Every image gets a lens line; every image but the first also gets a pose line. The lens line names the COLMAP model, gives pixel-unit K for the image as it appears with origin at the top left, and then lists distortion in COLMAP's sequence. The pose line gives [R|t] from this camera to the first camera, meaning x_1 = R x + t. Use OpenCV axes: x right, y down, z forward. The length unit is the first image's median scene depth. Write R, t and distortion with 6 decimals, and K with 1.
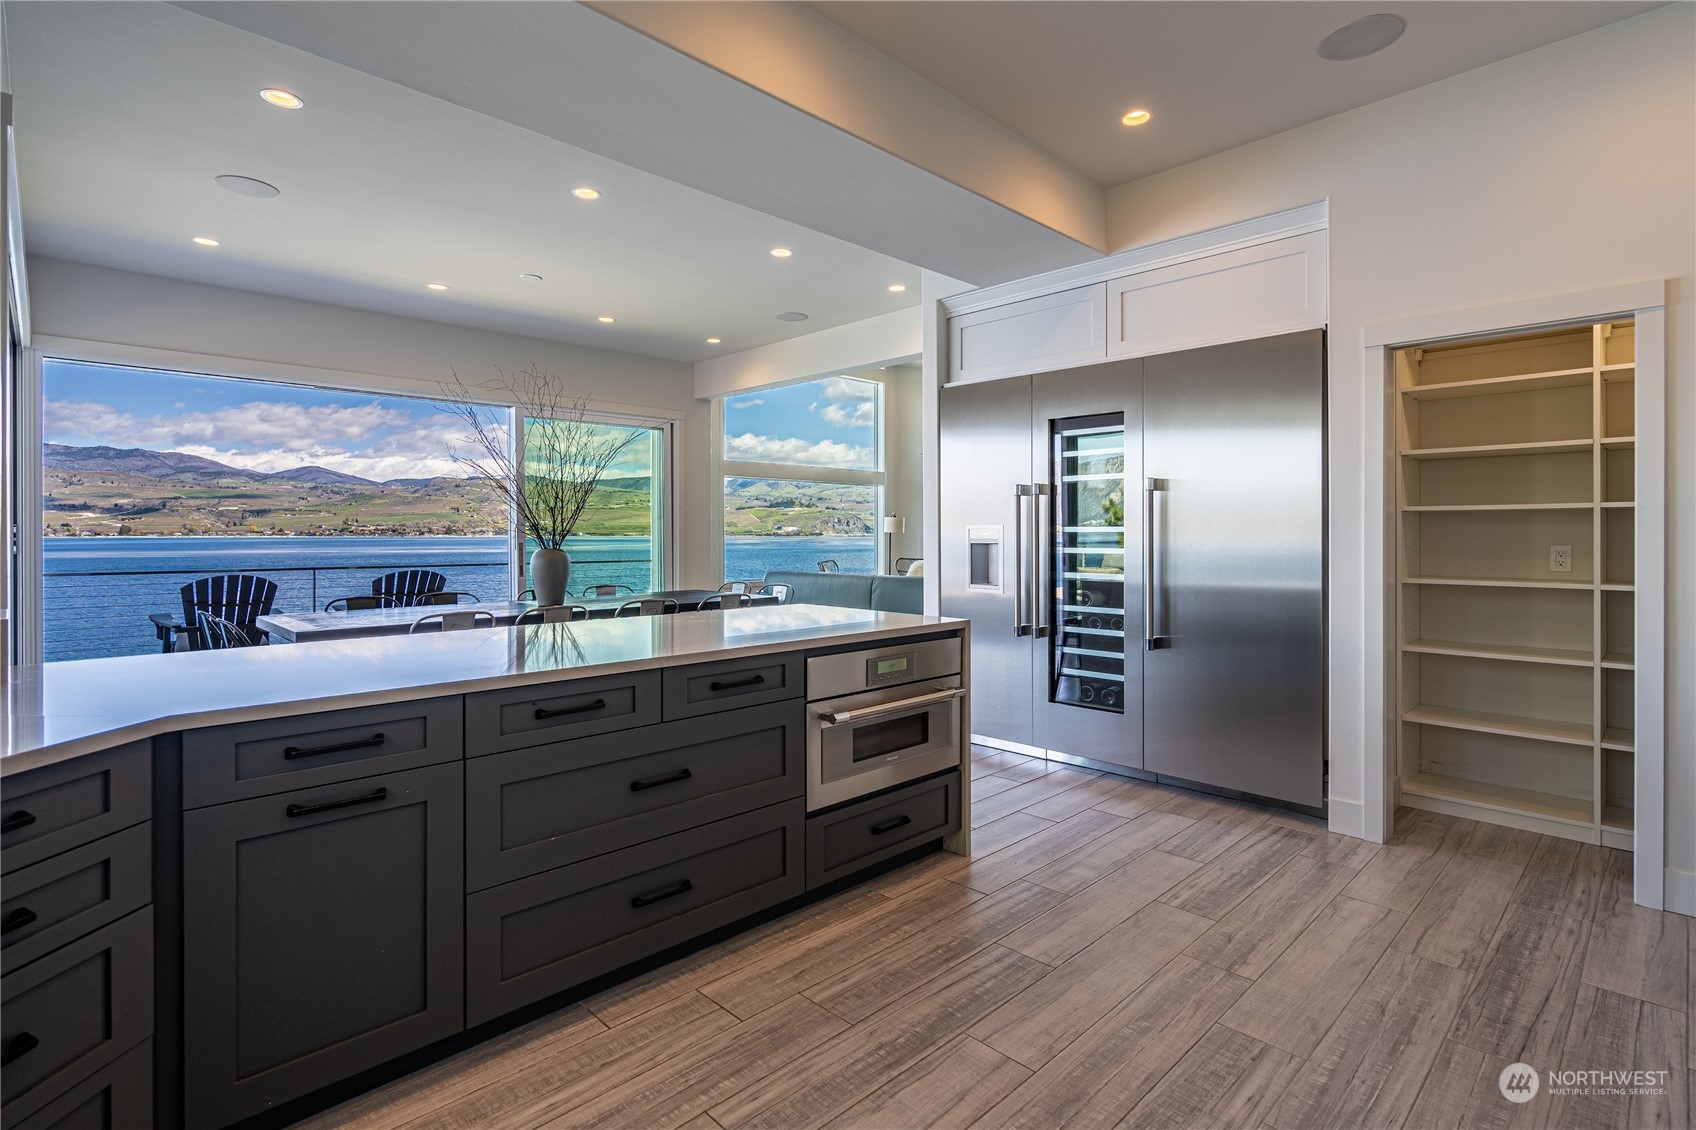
lens RADIAL K [[816.8, 0, 861.2], [0, 816.8, 546.0], [0, 0, 1]] dist [-0.005422, 0.002678]
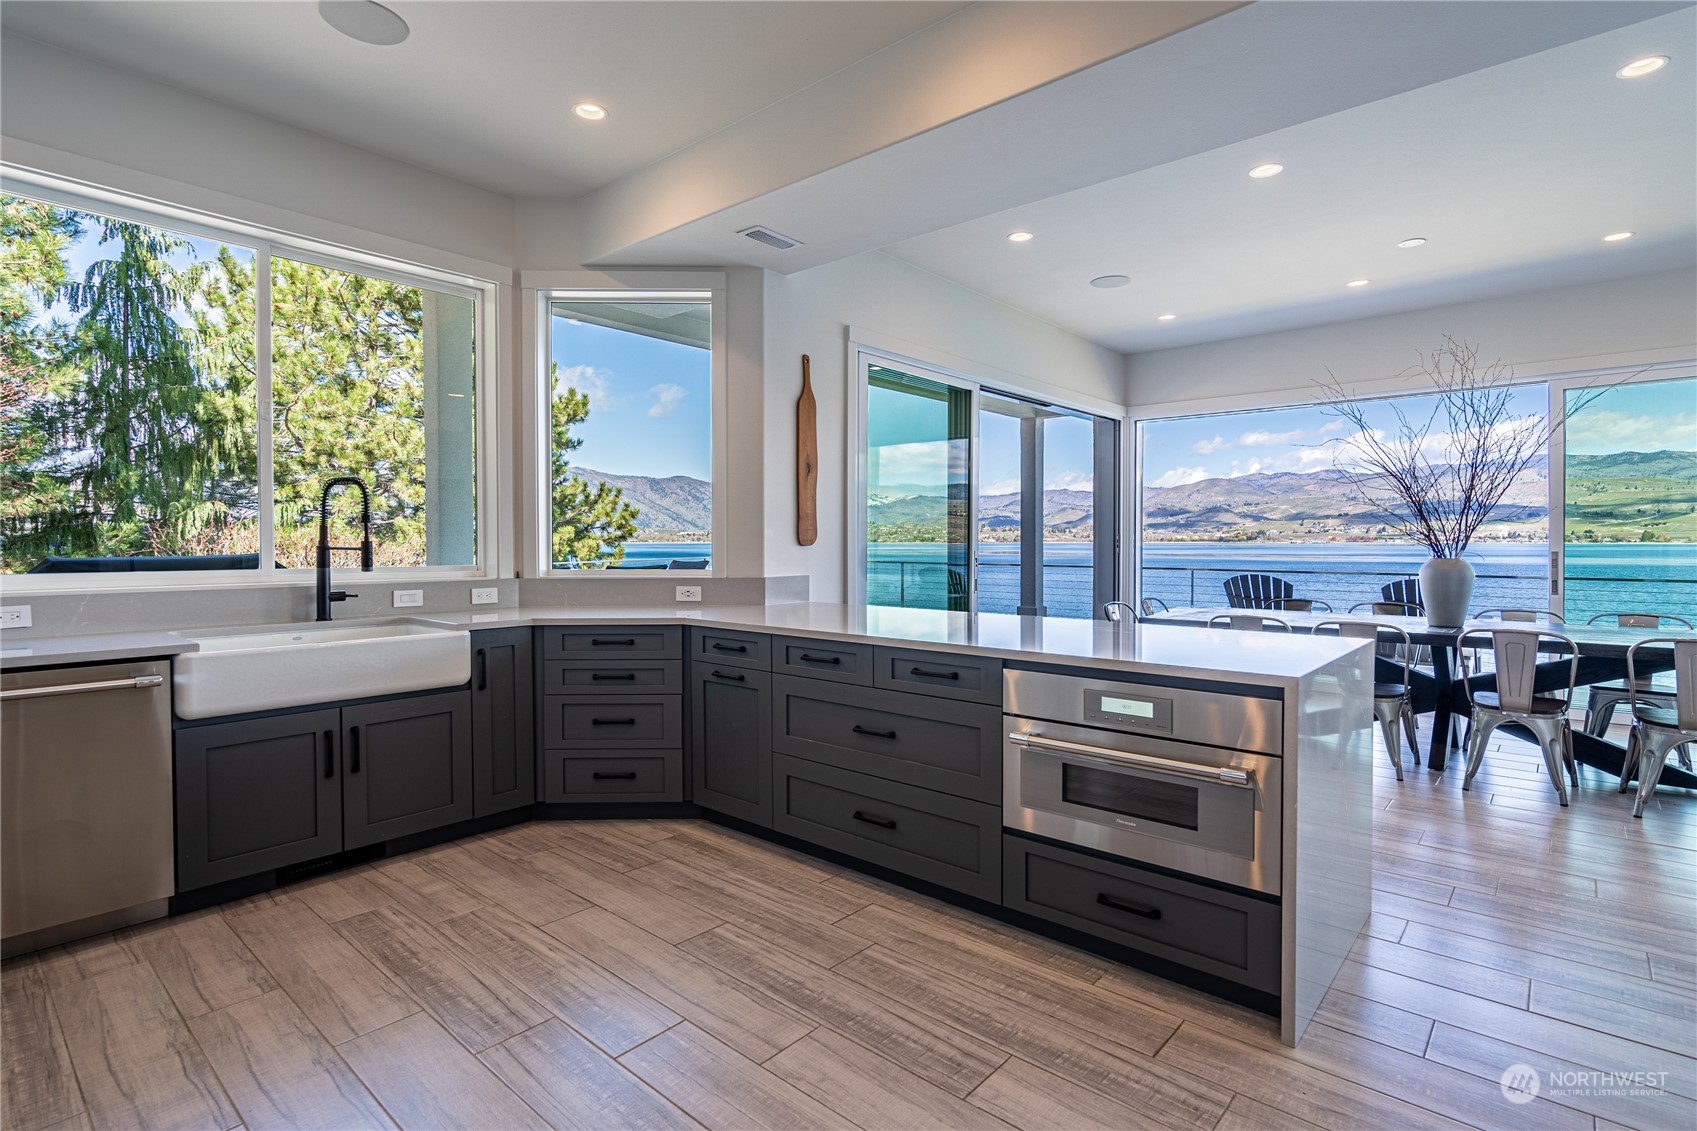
lens RADIAL K [[817.3, 0, 865.7], [0, 817.3, 574.8], [0, 0, 1]] dist [-0.005422, 0.002678]
pose [[0.091396, 0.043379, -0.994869, 0.882278], [-0.015406, 0.998993, 0.042144, -0.013204], [0.995695, 0.011475, 0.091972, 0.743691]]
